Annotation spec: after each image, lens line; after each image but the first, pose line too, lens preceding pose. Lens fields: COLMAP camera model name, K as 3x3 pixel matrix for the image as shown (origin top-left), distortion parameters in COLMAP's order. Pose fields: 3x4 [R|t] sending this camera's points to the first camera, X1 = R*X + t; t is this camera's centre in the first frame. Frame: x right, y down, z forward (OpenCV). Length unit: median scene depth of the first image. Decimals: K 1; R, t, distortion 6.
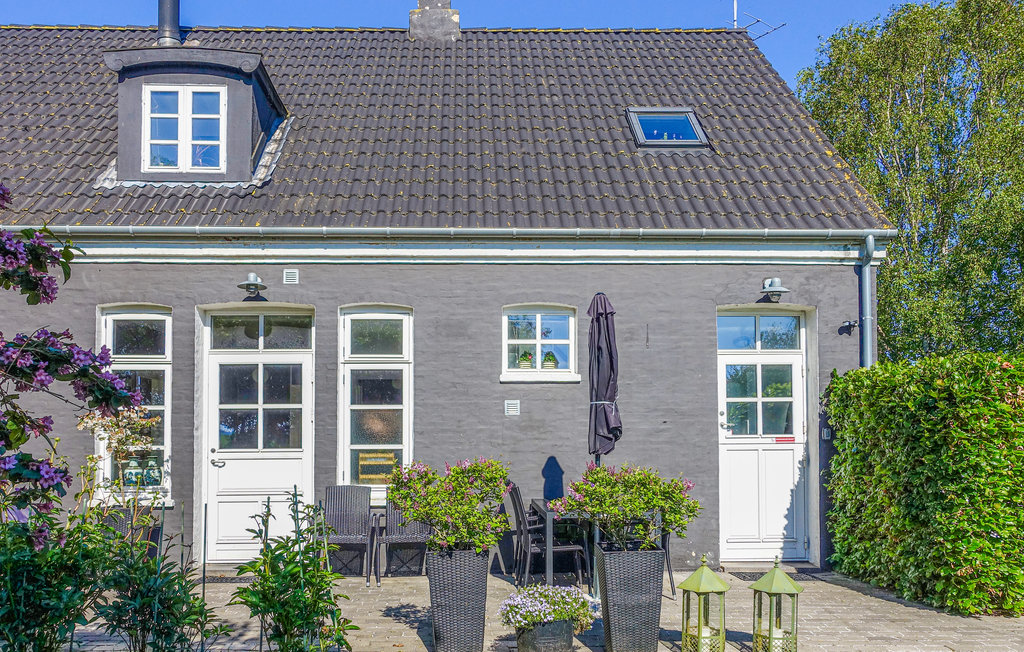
lens RADIAL K [[829.9, 0, 512.4], [0, 829.9, 436.3], [0, 0, 1]] dist [0.005317, -0.000538]
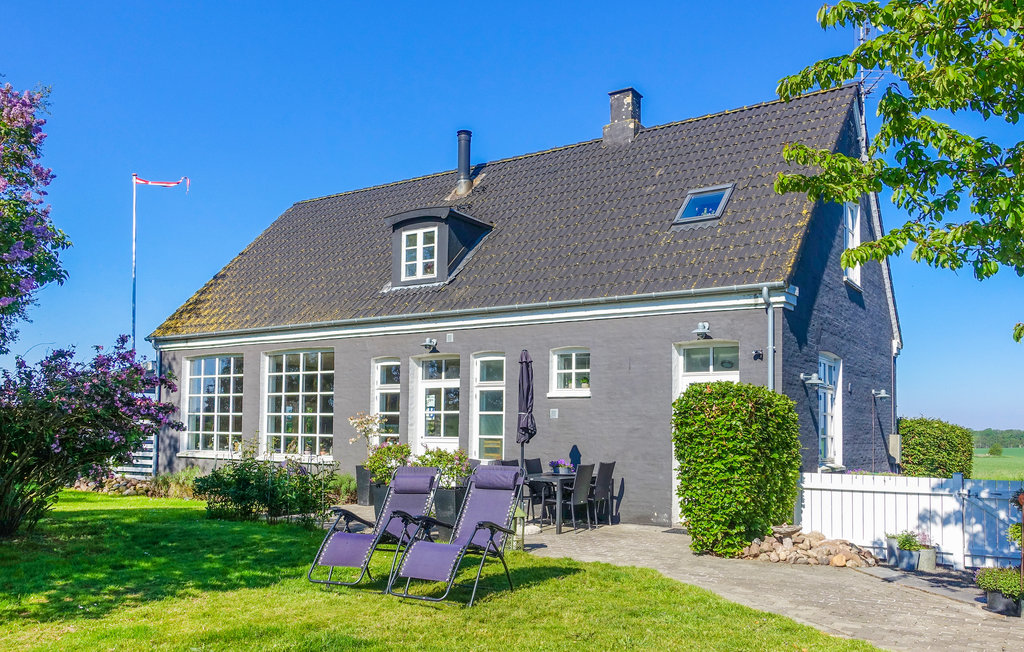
lens RADIAL K [[829.9, 0, 512.4], [0, 829.9, 436.3], [0, 0, 1]] dist [0.005317, -0.000538]
pose [[0.804007, 0.018335, -0.594337, 0.859175], [-0.012879, 0.999827, 0.013422, -0.011218], [0.594480, -0.003137, 0.804104, -0.312916]]
